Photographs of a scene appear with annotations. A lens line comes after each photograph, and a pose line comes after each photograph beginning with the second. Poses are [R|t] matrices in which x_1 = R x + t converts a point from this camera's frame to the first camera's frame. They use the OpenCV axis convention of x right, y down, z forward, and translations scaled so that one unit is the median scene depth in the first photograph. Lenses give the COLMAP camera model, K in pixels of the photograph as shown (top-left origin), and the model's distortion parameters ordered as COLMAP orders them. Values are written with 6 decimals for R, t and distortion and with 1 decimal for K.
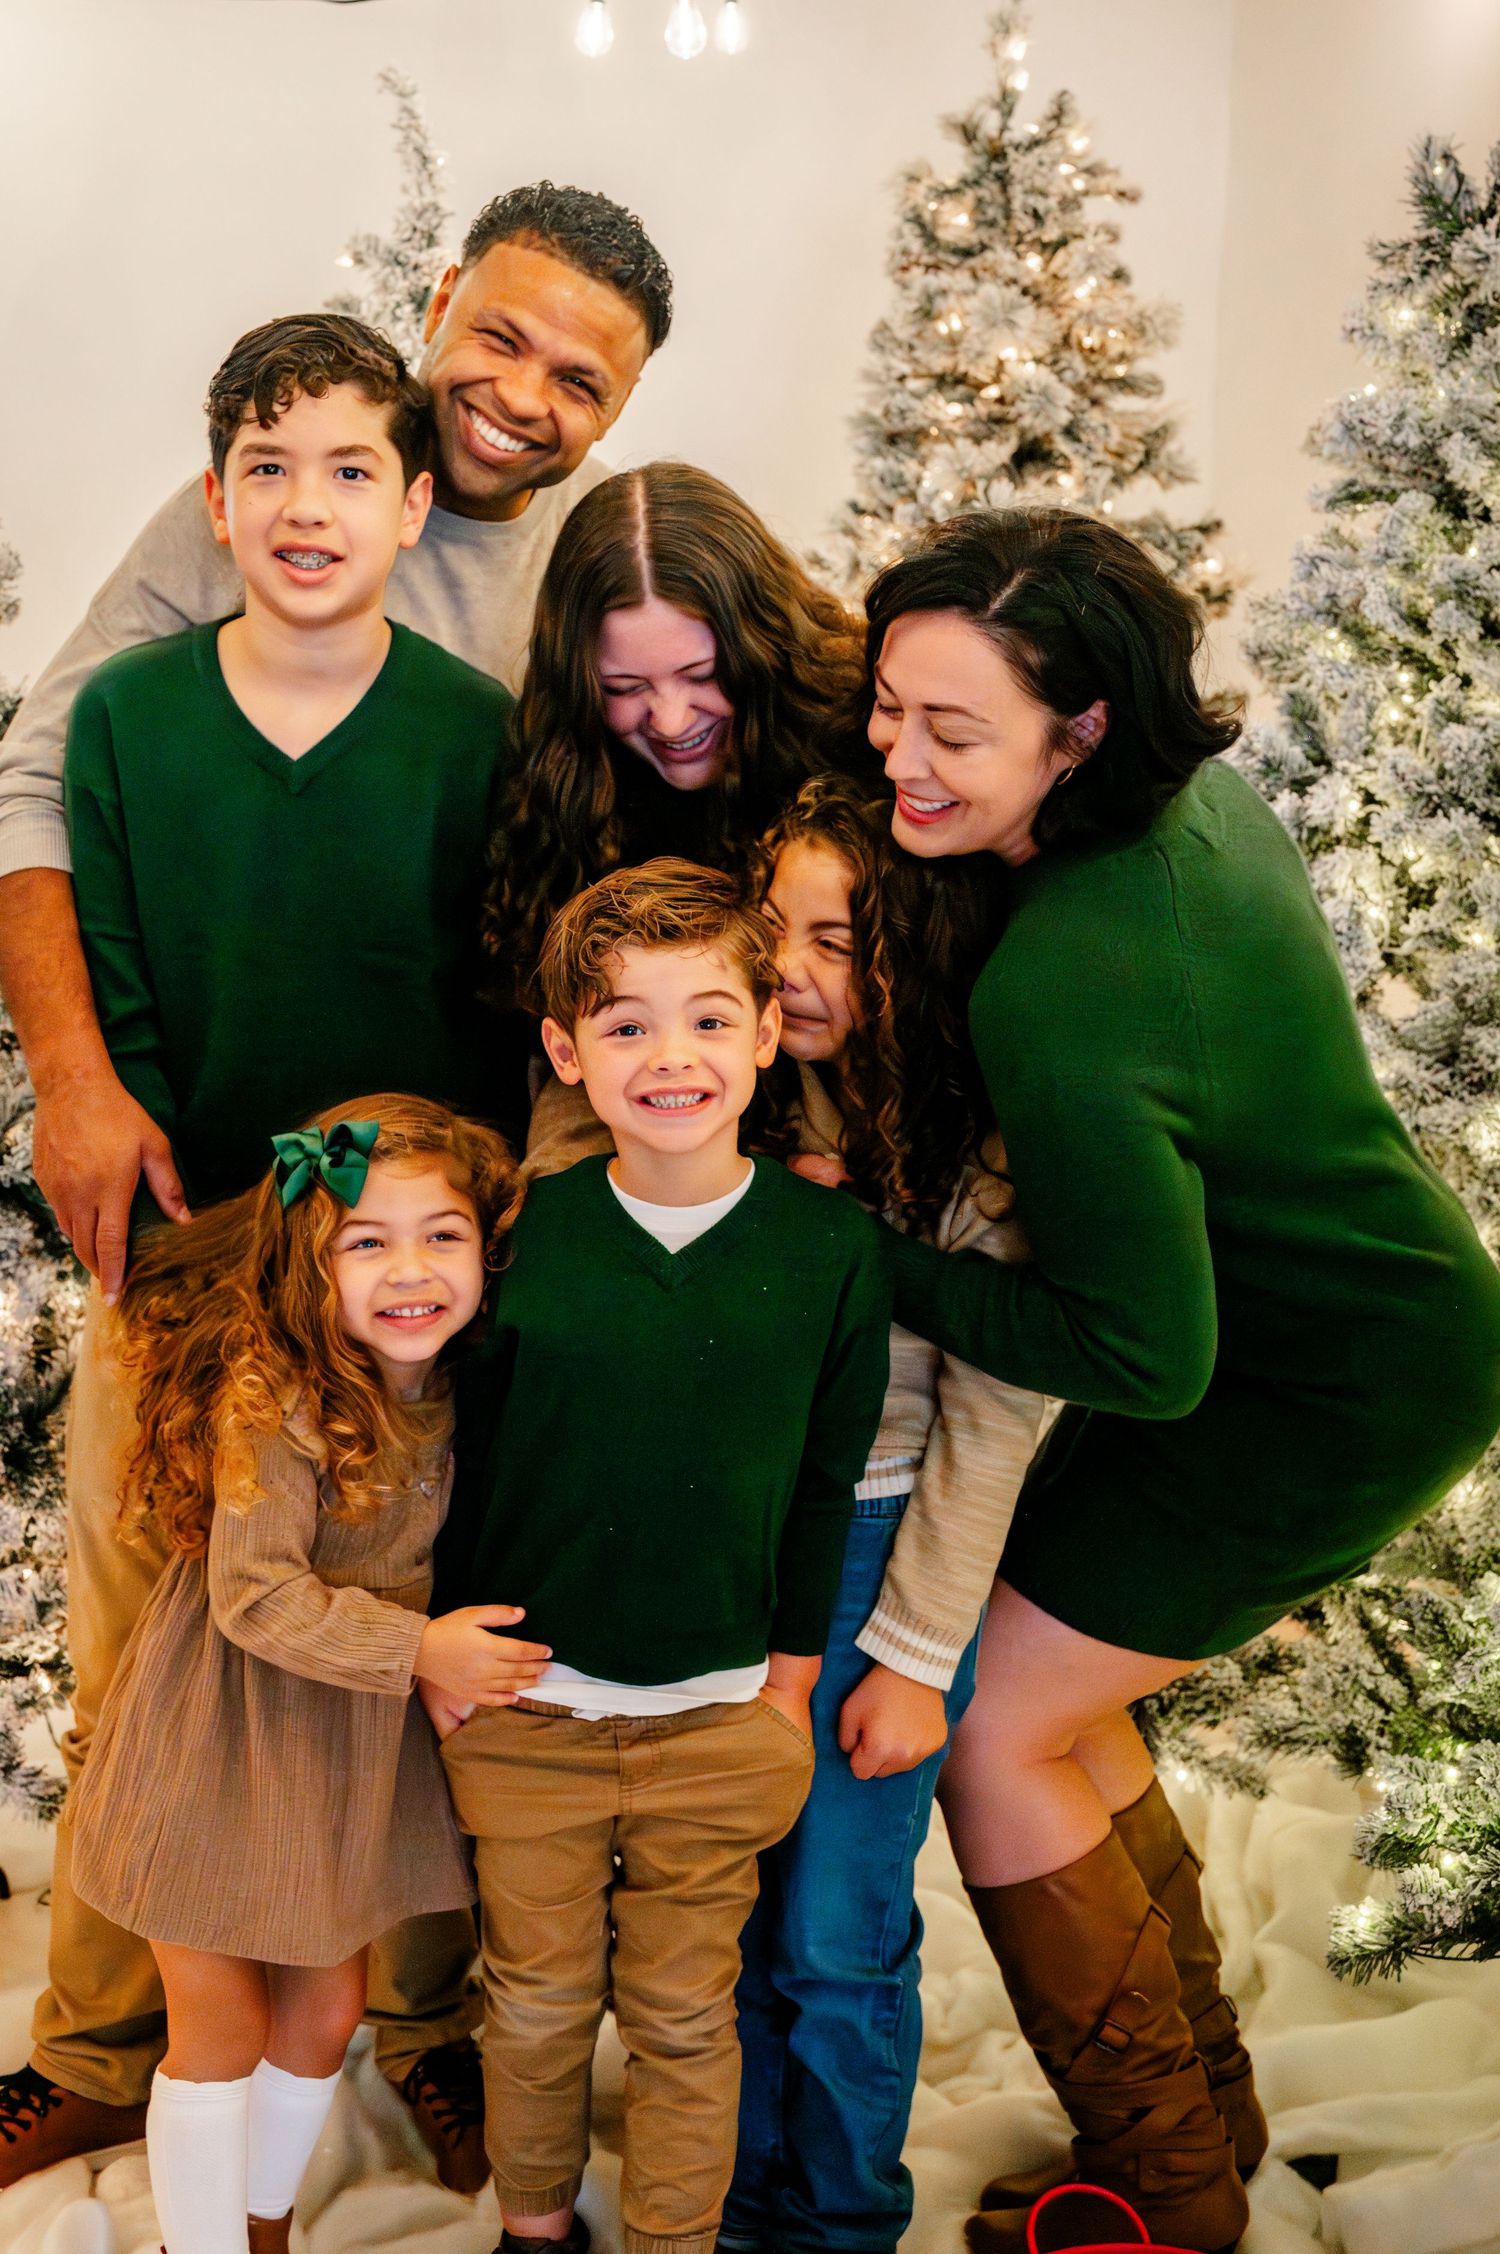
lens RADIAL K [[2909.1, 0, 838.0], [0, 2909.1, 1053.3], [0, 0, 1]] dist [-0.002733, -0.016152]
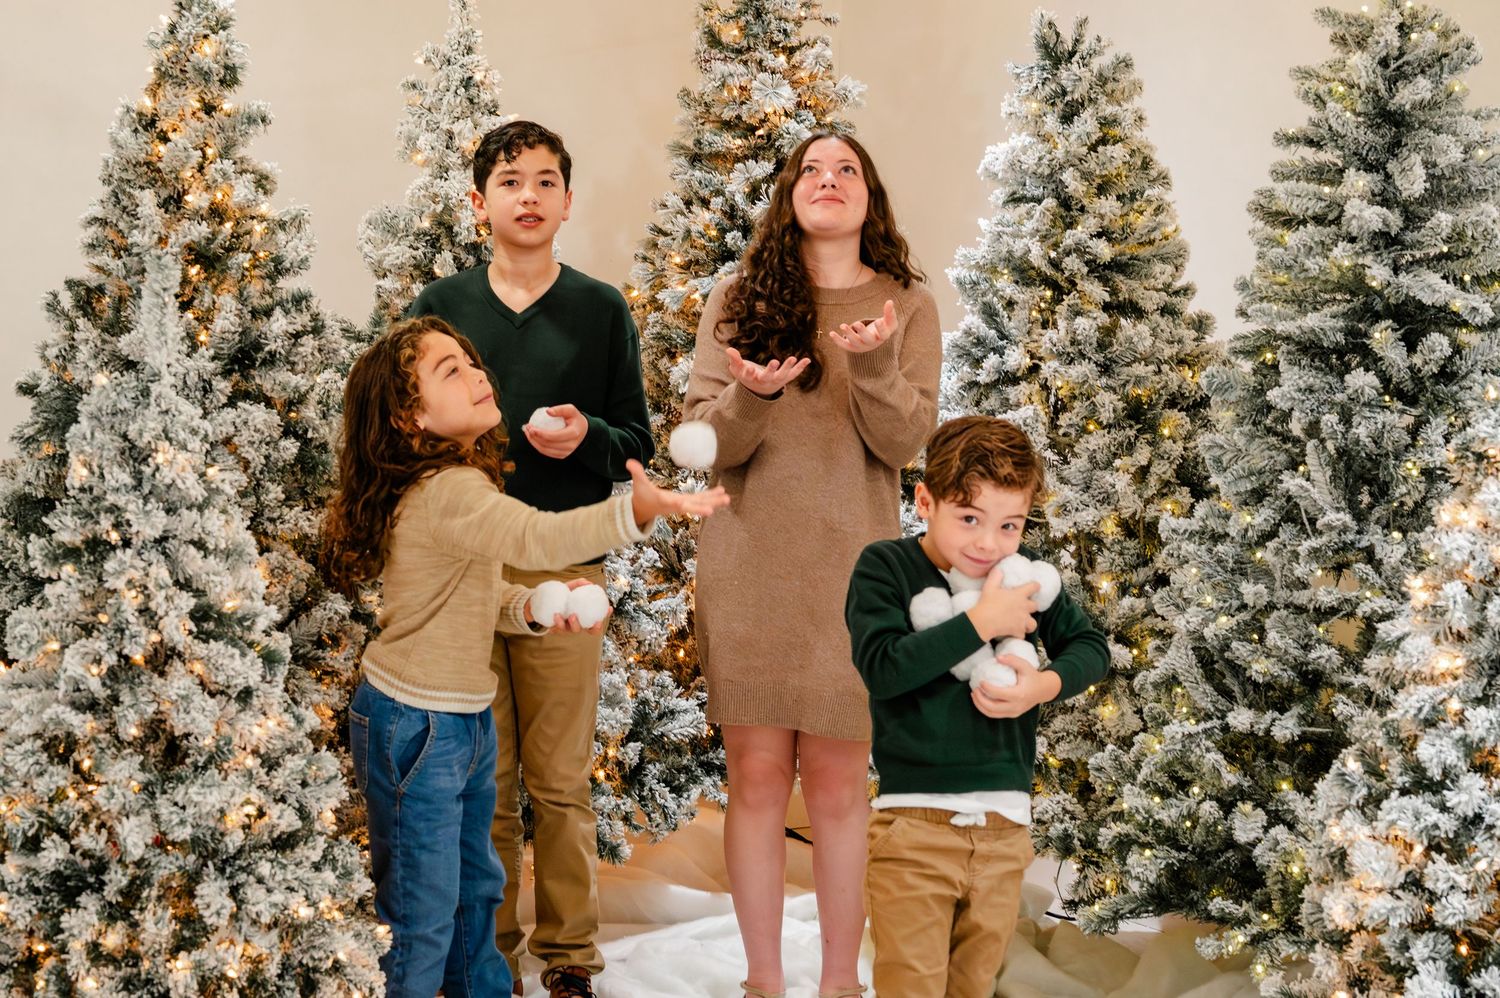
lens RADIAL K [[2486.0, 0, 816.6], [0, 2486.0, 405.1], [0, 0, 1]] dist [-0.003187, 0.082440]
pose [[0.974082, -0.020684, 0.225248, -0.314152], [0.039890, 0.995911, -0.081052, 0.068760], [-0.222651, 0.087936, 0.970924, -0.533940]]
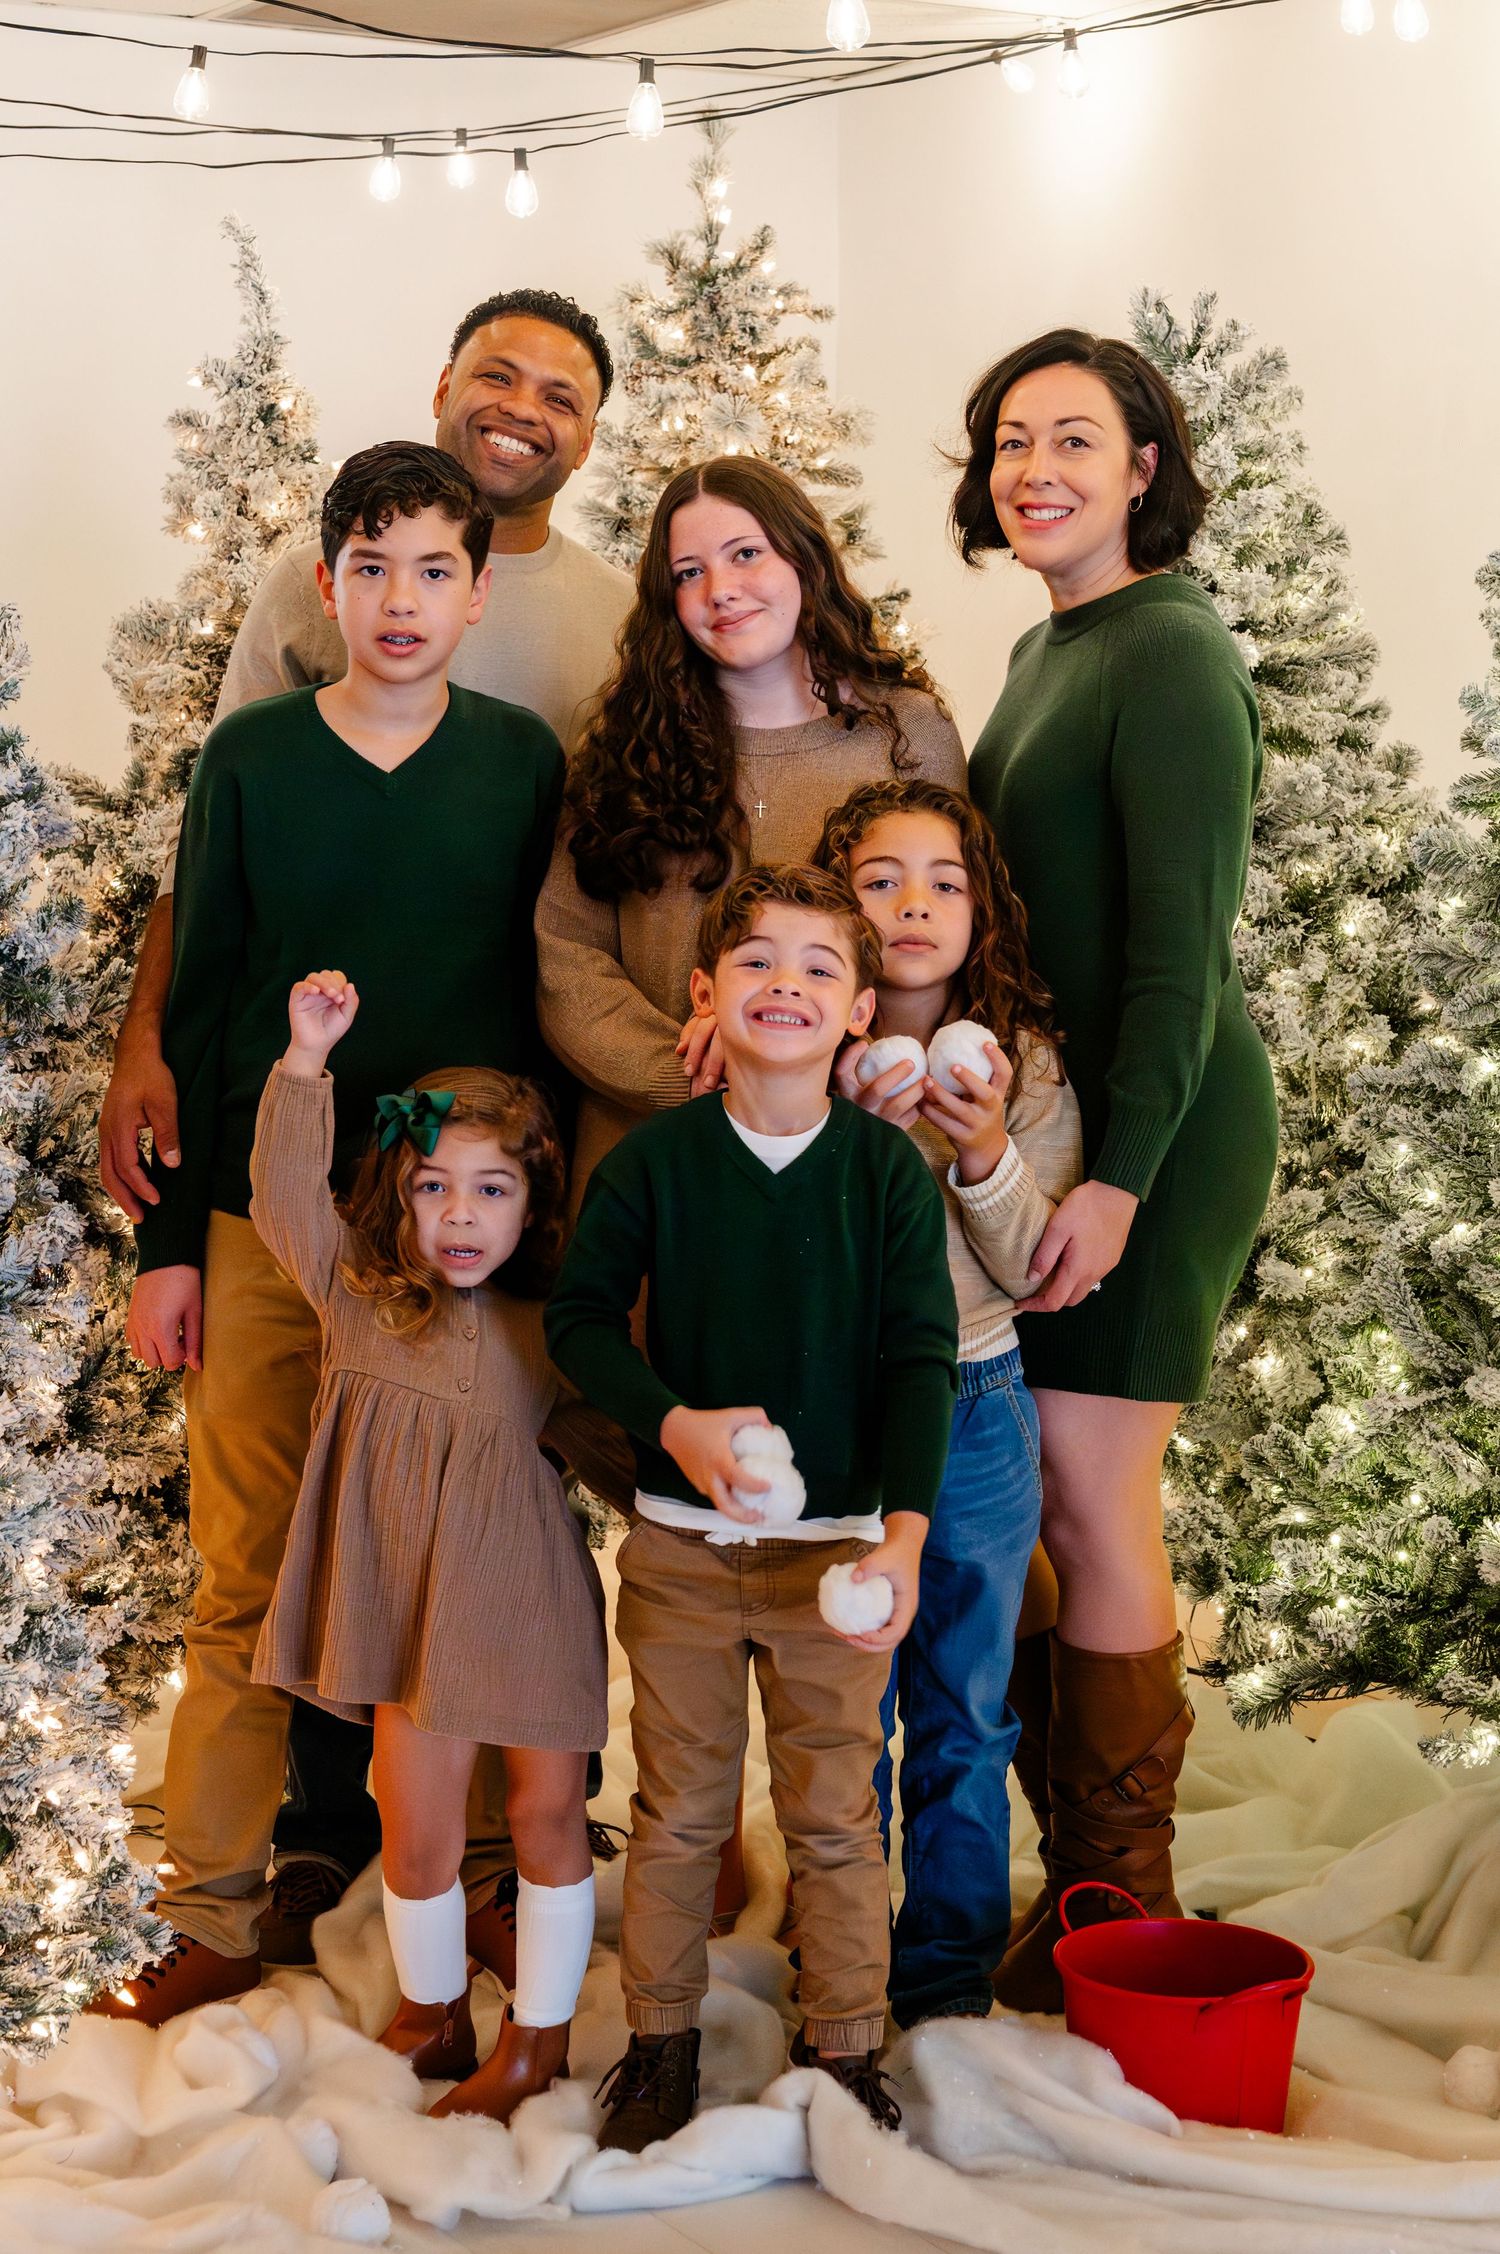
lens RADIAL K [[3389.7, 0, 758.3], [0, 3389.7, 866.8], [0, 0, 1]] dist [-0.022335, 0.087399]
pose [[0.977787, -0.035067, 0.206646, -0.265706], [0.054392, 0.994582, -0.088588, 0.050771], [-0.202420, 0.097860, 0.974397, -0.355408]]
